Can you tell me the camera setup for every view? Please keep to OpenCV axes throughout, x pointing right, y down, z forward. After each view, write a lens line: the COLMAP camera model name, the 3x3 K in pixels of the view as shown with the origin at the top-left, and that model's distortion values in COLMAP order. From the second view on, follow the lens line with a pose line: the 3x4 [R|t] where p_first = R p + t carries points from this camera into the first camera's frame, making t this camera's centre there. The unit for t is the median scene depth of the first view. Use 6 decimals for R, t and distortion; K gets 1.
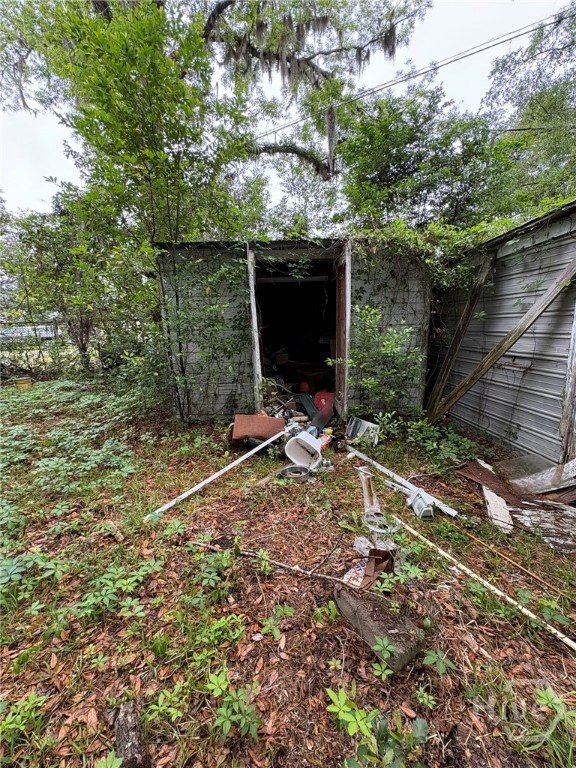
lens RADIAL K [[306.5, 0, 287.5], [0, 306.5, 385.4], [0, 0, 1]] dist [-0.000176, 0.000396]
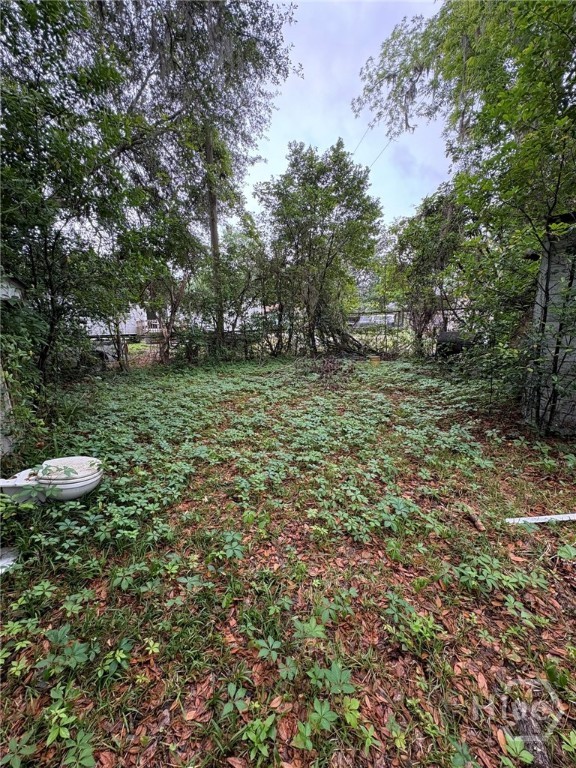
lens RADIAL K [[306.5, 0, 290.5], [0, 306.5, 384.0], [0, 0, 1]] dist [-0.000176, 0.000396]
pose [[0.581508, 0.177176, -0.794013, -0.130622], [-0.152443, 0.982440, 0.107577, 0.015475], [0.799130, 0.058485, 0.598306, -0.089048]]
